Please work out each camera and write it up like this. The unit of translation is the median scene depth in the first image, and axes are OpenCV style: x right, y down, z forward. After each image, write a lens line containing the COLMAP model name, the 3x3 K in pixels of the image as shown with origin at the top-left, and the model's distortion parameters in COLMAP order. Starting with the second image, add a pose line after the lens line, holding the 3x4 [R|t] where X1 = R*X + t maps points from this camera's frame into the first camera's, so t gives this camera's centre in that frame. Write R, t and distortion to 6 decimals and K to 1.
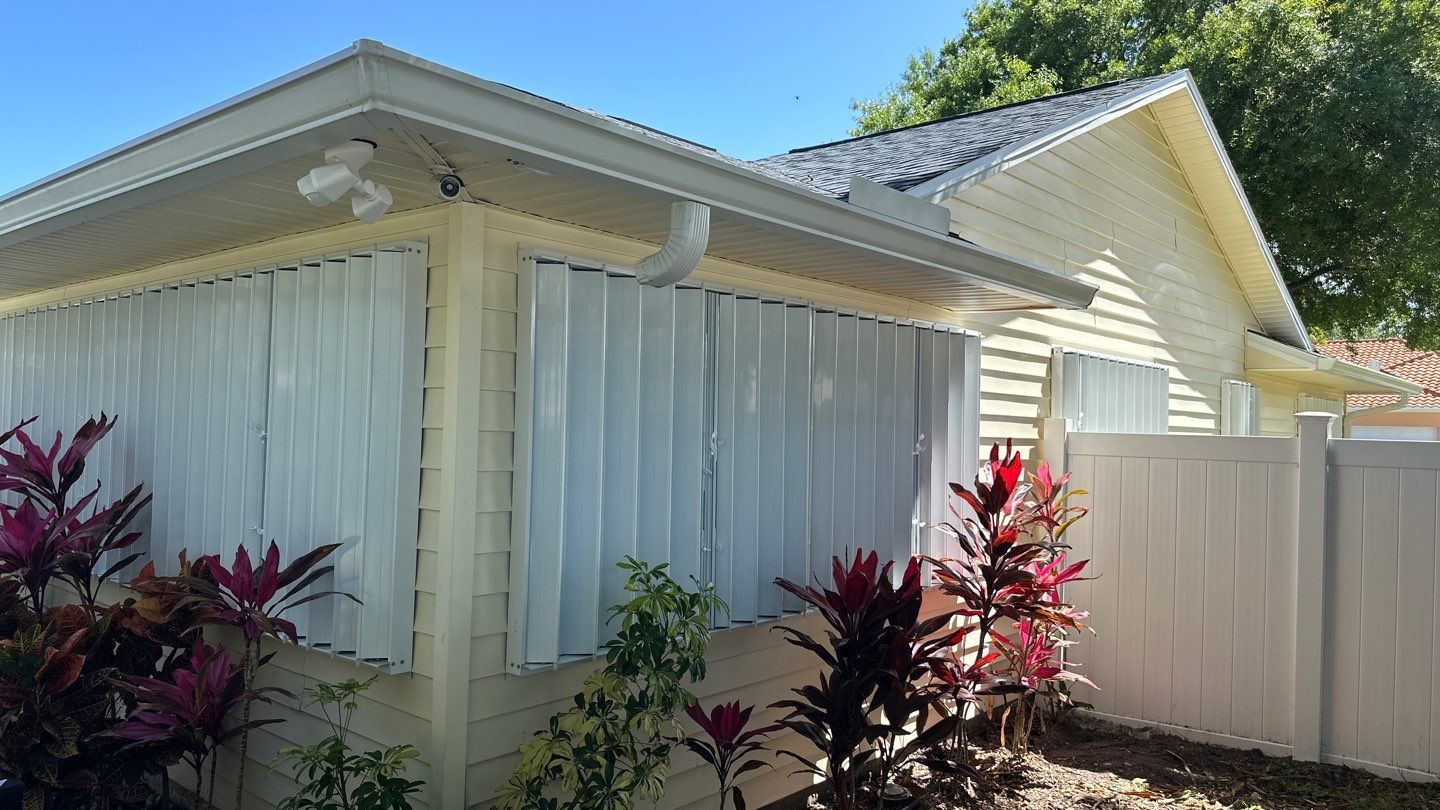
lens RADIAL K [[1037.5, 0, 720.0], [0, 1037.5, 405.0], [0, 0, 1]] dist [0.107136, -0.044133]
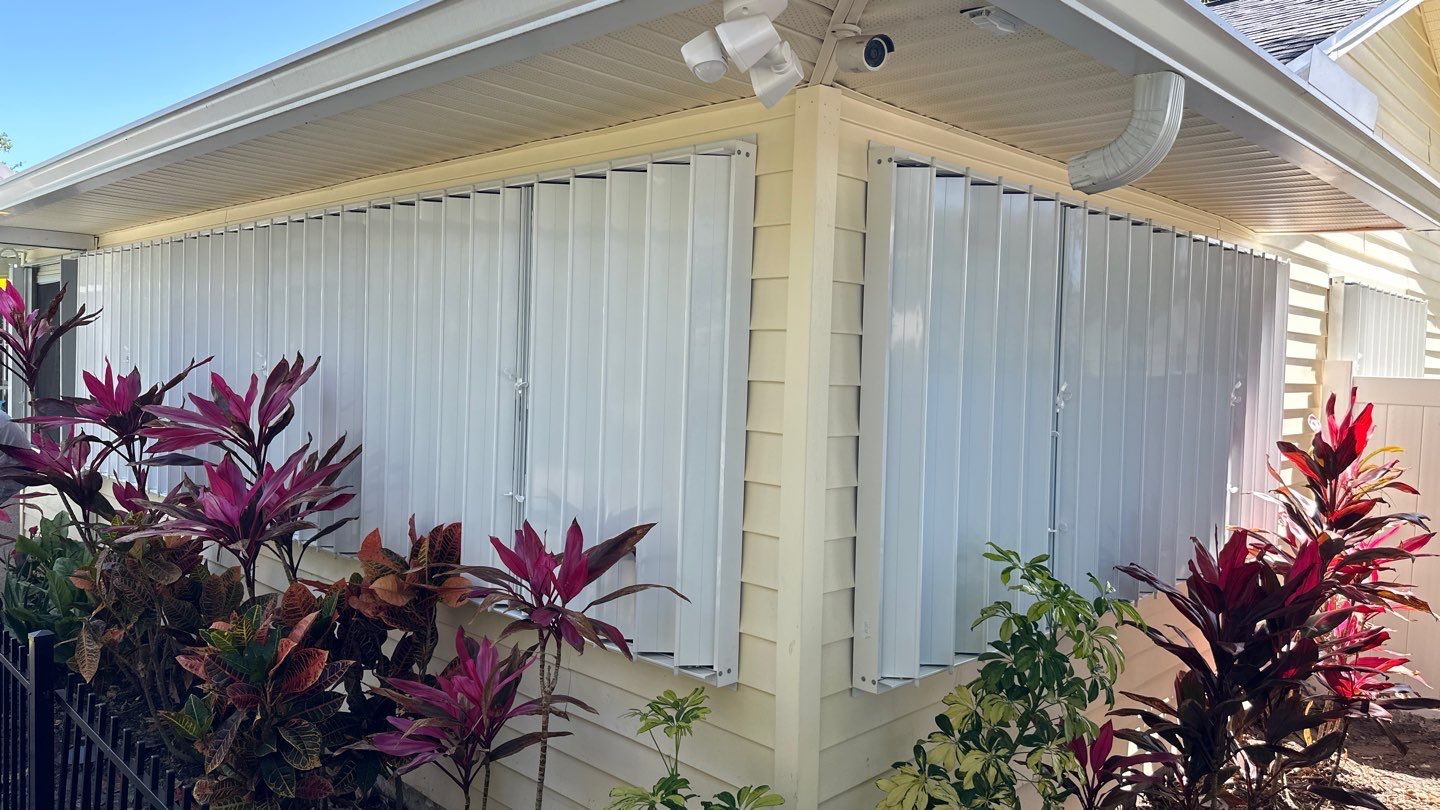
lens RADIAL K [[1005.8, 0, 723.3], [0, 1005.8, 385.2], [0, 0, 1]] dist [0.095636, -0.001944]
pose [[0.999740, 0.003929, -0.022460, -0.246248], [-0.002840, 0.998829, 0.048290, -0.009546], [0.022624, -0.048213, 0.998581, 0.205102]]
